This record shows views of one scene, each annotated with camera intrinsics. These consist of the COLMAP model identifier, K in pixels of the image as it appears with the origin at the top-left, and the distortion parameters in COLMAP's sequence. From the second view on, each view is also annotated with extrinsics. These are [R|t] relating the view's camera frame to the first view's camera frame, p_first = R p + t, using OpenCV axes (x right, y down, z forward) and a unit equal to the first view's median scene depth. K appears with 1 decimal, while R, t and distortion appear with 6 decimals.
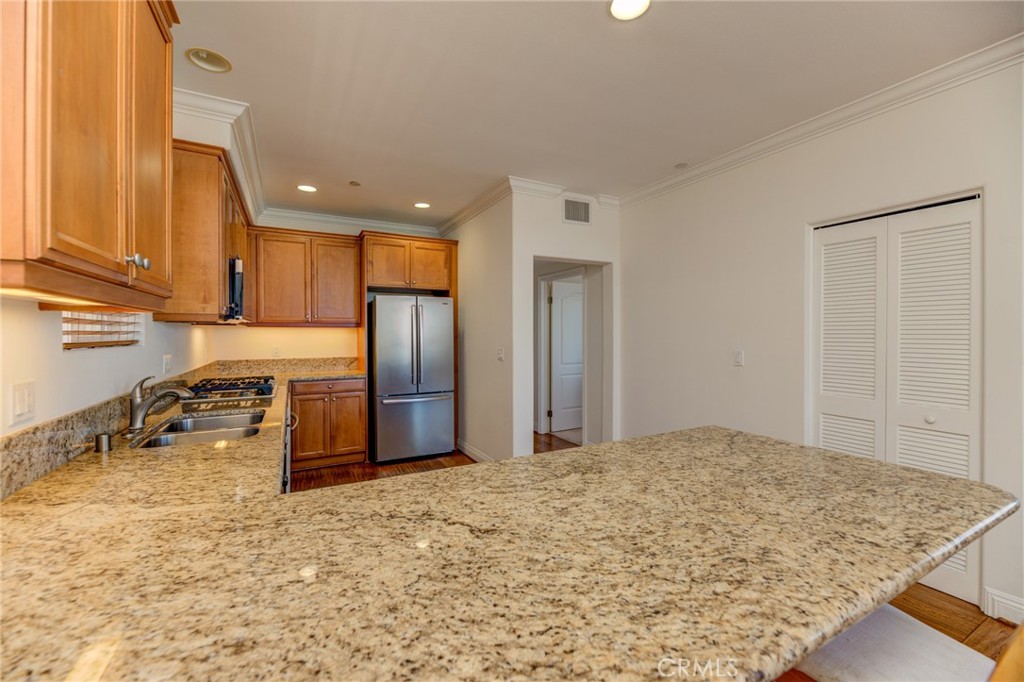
lens RADIAL K [[413.9, 0, 510.5], [0, 413.9, 335.5], [0, 0, 1]] dist [-0.000747, -0.000128]
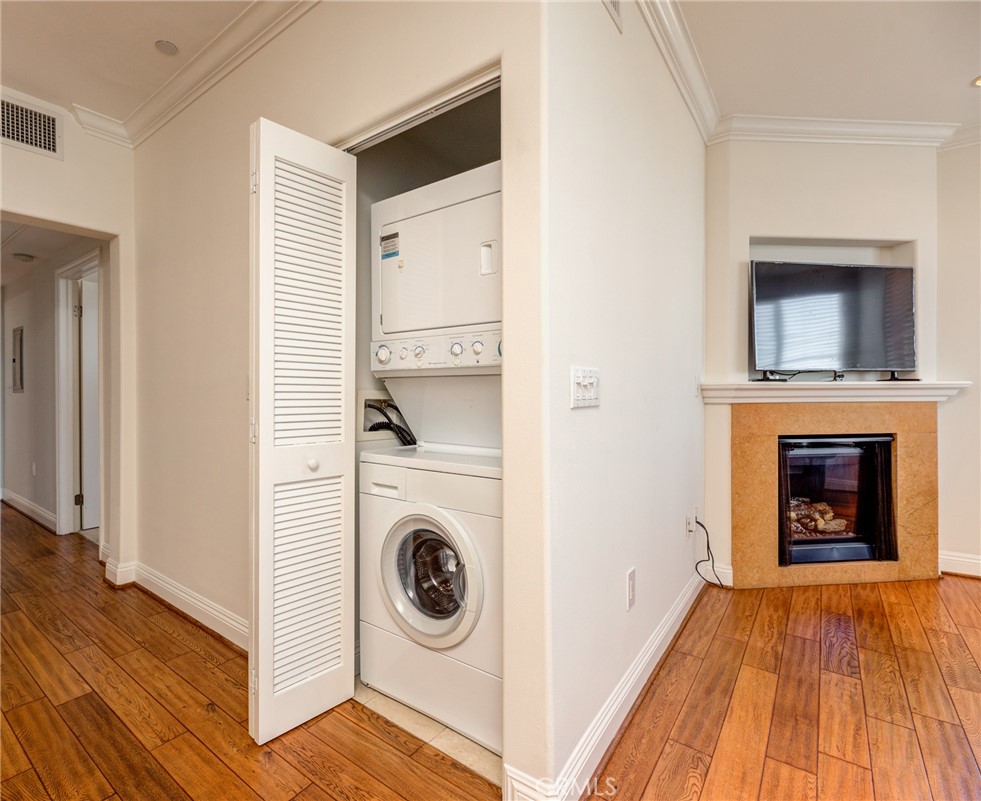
lens RADIAL K [[490.7, 0, 418.4], [0, 490.7, 397.0], [0, 0, 1]] dist [-0.001183, -0.001796]
pose [[0.925193, -0.001461, 0.379495, 0.384478], [0.000771, 0.999998, 0.001972, 0.052172], [-0.379497, -0.001532, 0.925192, 0.206997]]
